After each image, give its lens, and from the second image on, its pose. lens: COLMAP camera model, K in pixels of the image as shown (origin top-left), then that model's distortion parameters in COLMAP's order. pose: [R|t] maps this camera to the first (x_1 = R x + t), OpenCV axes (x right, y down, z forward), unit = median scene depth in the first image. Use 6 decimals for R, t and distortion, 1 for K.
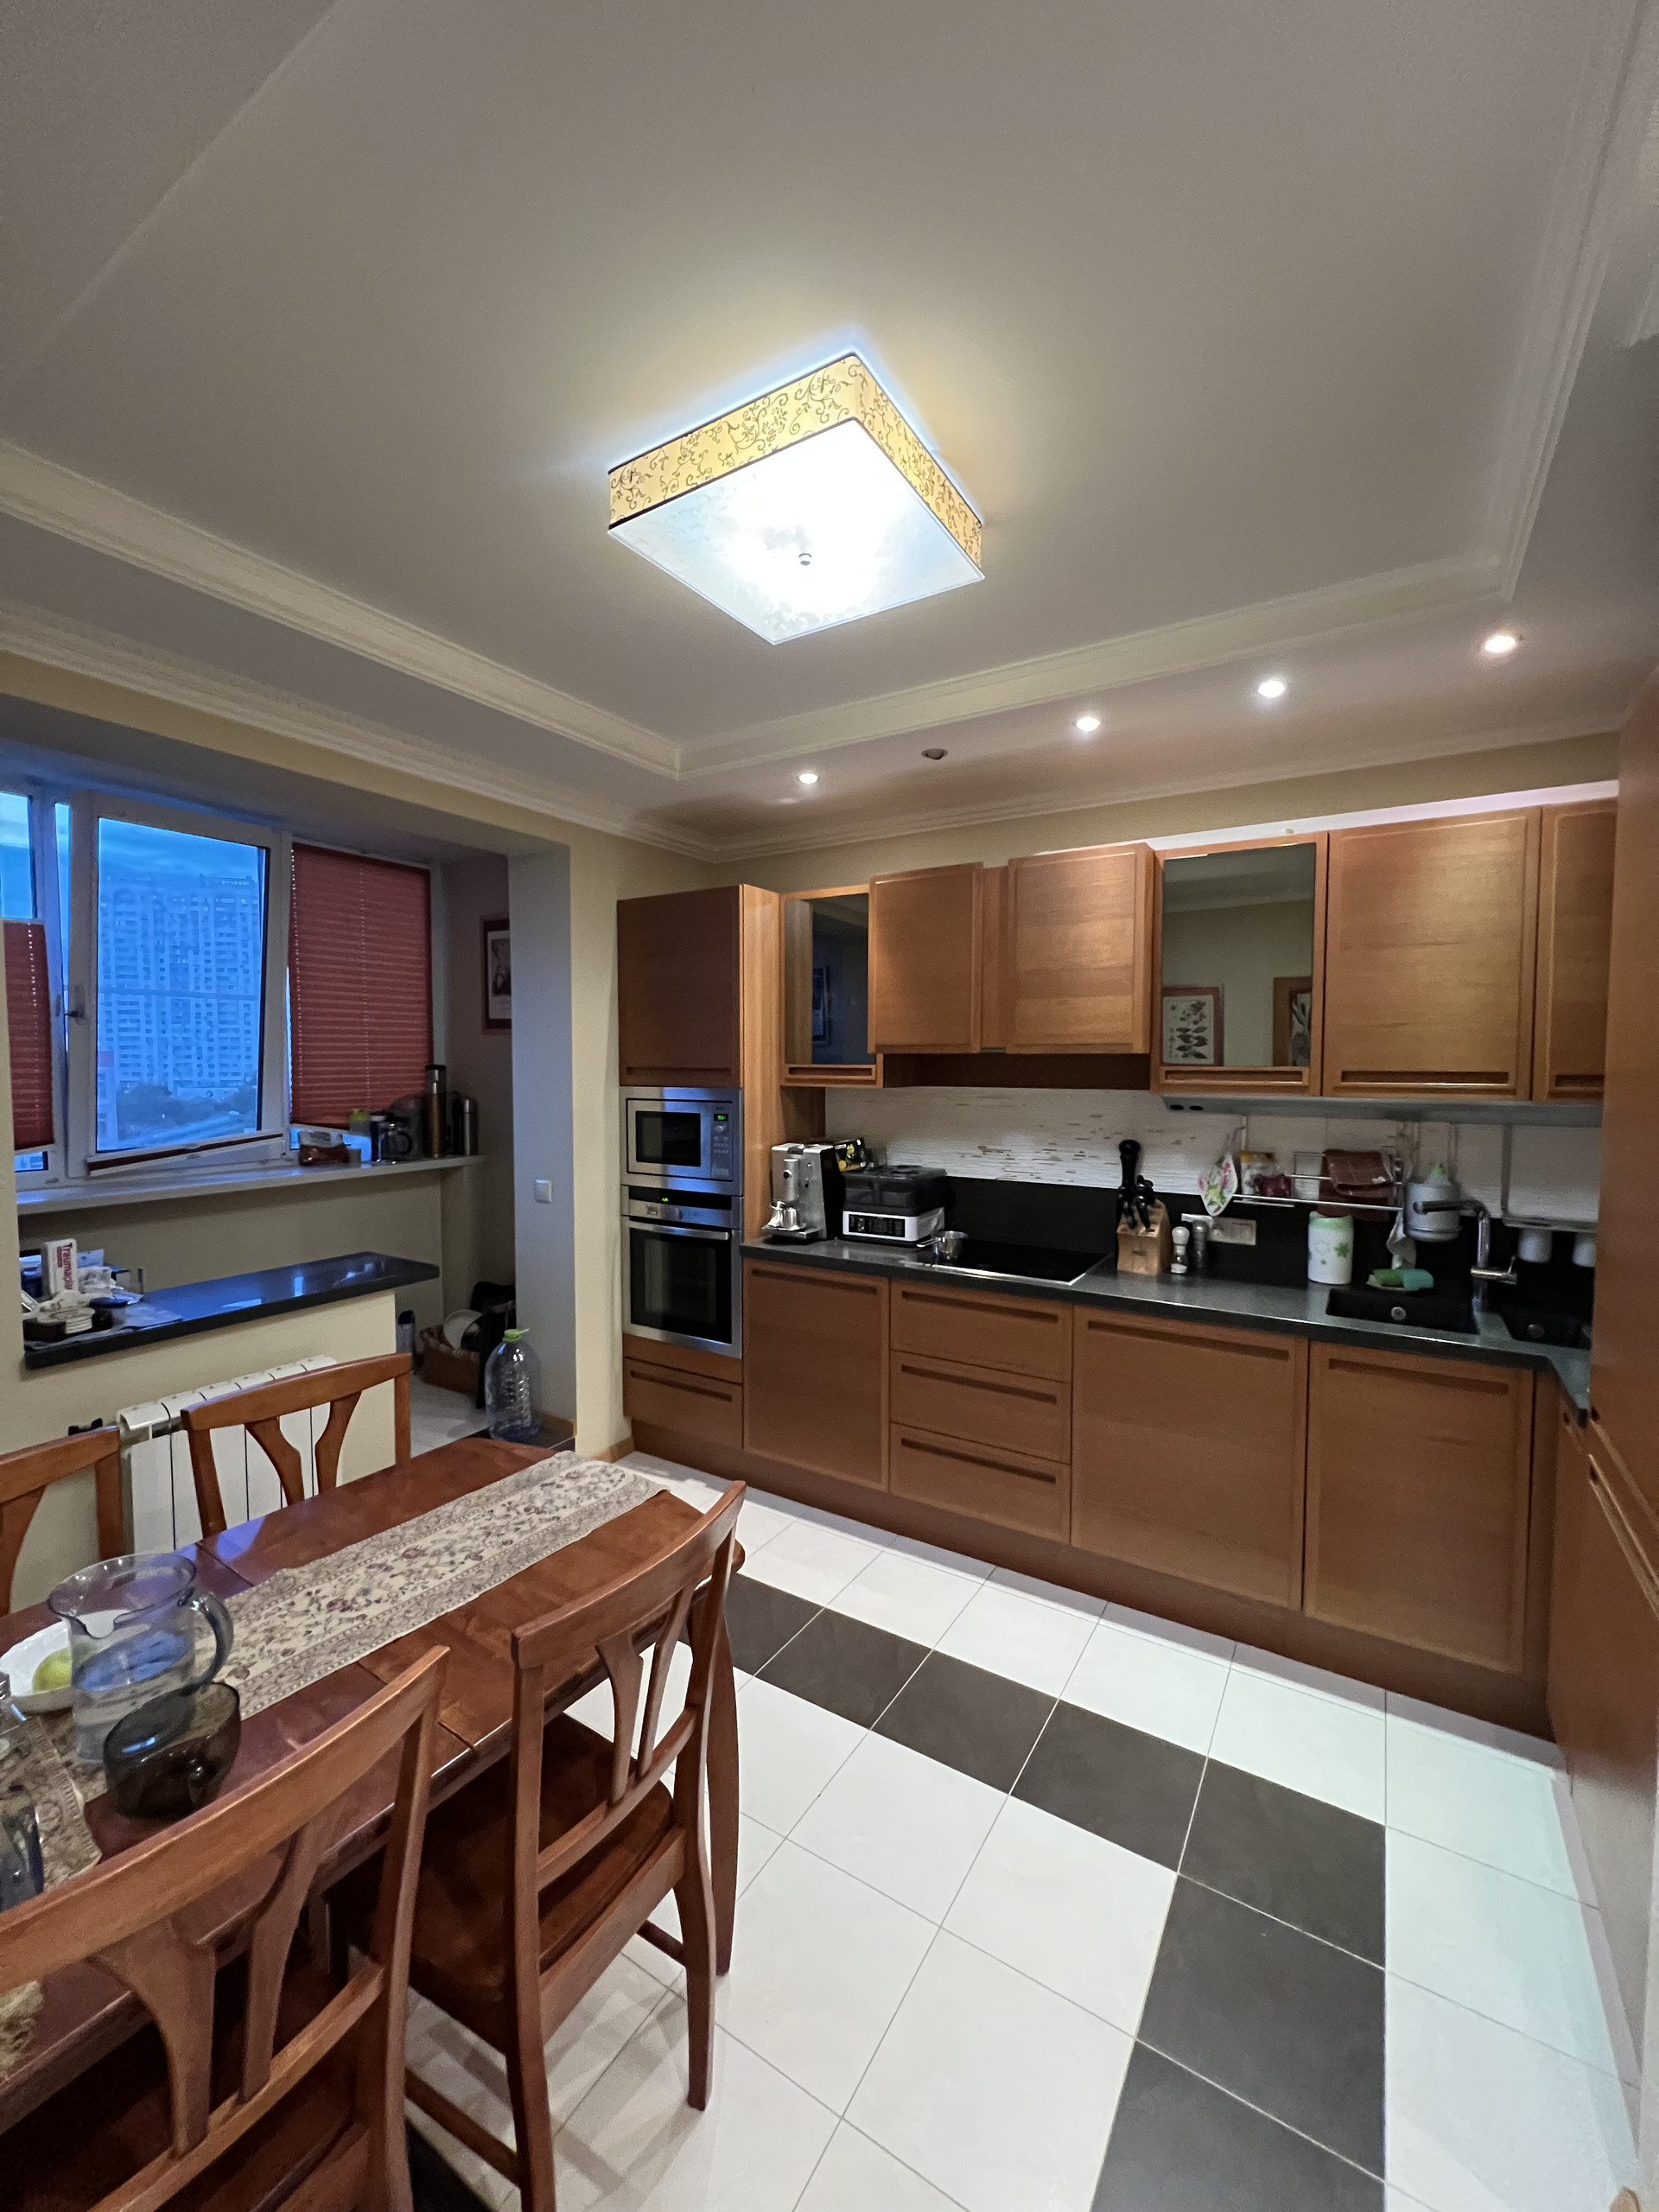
lens RADIAL K [[883.3, 0, 827.4], [0, 883.3, 1100.8], [0, 0, 1]] dist [0.000876, -0.000401]
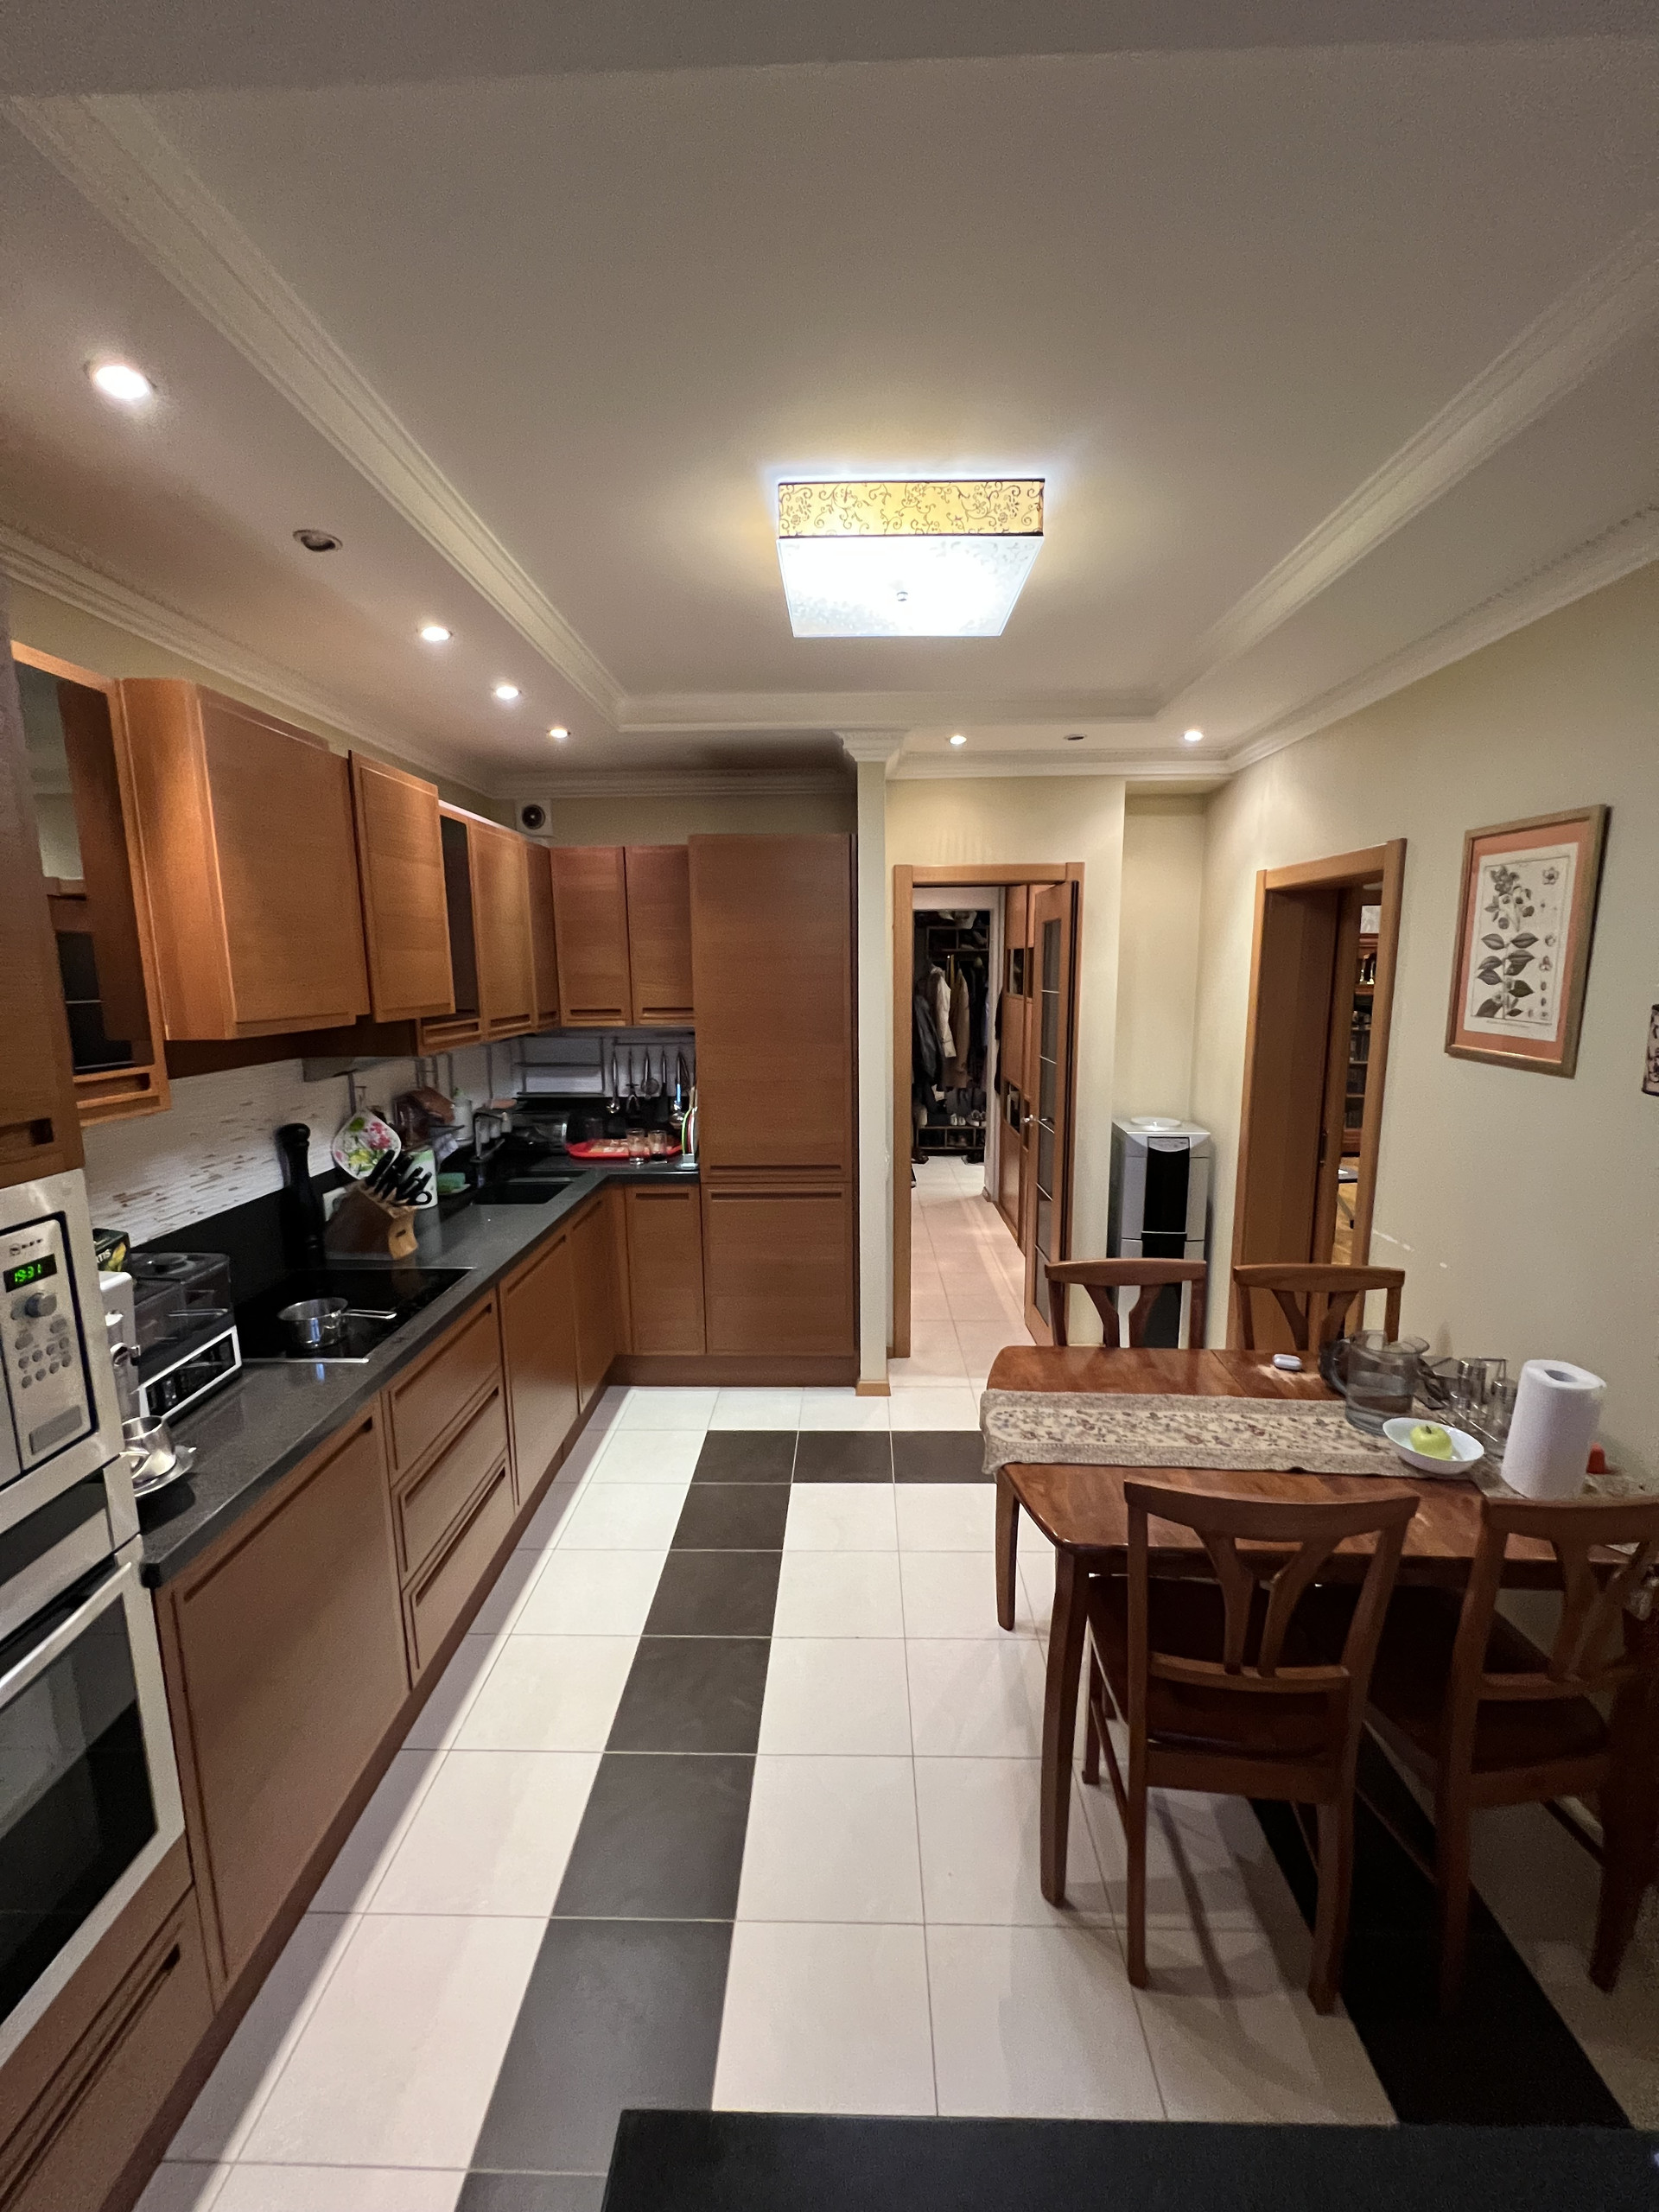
lens RADIAL K [[883.3, 0, 827.1], [0, 883.3, 1111.3], [0, 0, 1]] dist [0.000876, -0.000401]
pose [[-0.509569, -0.132069, 0.850233, -1.093762], [0.047245, 0.982365, 0.180908, -0.168545], [-0.859132, 0.132355, -0.494343, 1.819416]]
